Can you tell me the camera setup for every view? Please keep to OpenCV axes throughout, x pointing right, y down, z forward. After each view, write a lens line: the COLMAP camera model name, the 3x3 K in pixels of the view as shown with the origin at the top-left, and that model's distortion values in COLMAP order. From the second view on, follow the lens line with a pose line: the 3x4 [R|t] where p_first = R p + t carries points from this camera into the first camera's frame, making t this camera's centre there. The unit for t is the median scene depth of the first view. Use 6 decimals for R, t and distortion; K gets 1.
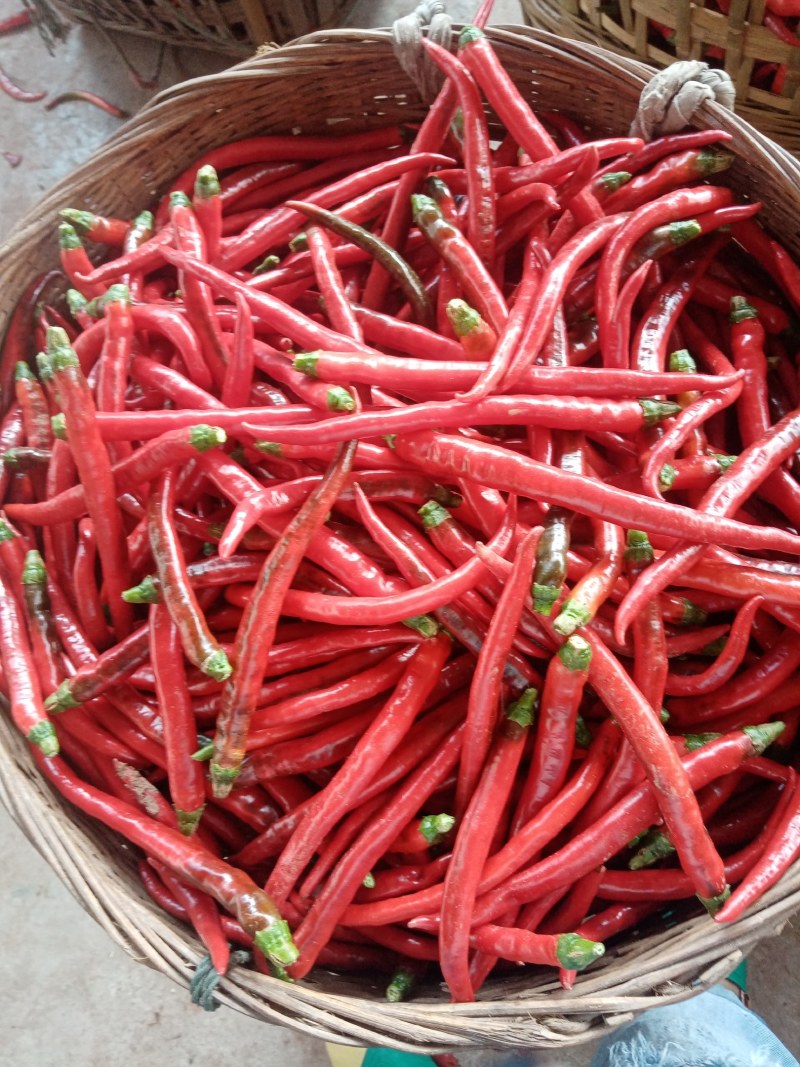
lens RADIAL K [[846.1, 0, 388.8], [0, 846.1, 534.6], [0, 0, 1]] dist [0.011743, -0.063935]
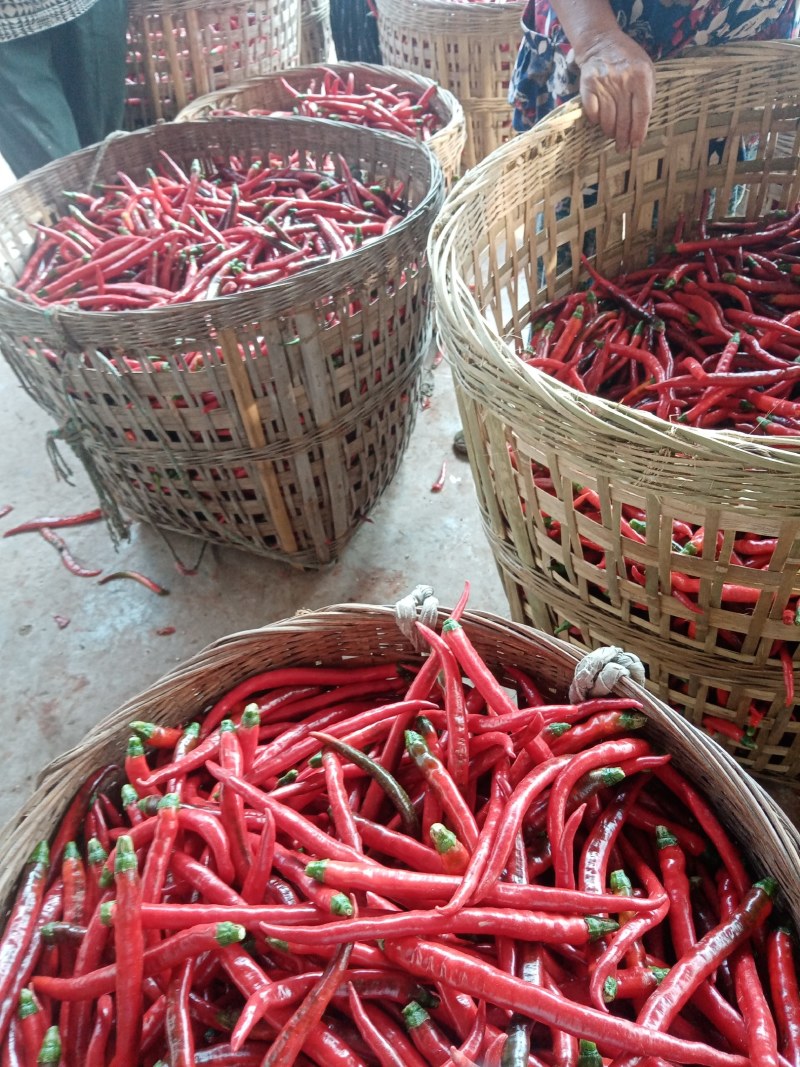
lens RADIAL K [[846.1, 0, 388.8], [0, 846.1, 534.6], [0, 0, 1]] dist [0.011743, -0.063935]
pose [[0.998640, 0.051914, 0.004747, -0.021278], [-0.043447, 0.879166, -0.474532, -0.048689], [-0.028808, 0.473680, 0.880226, -0.311345]]
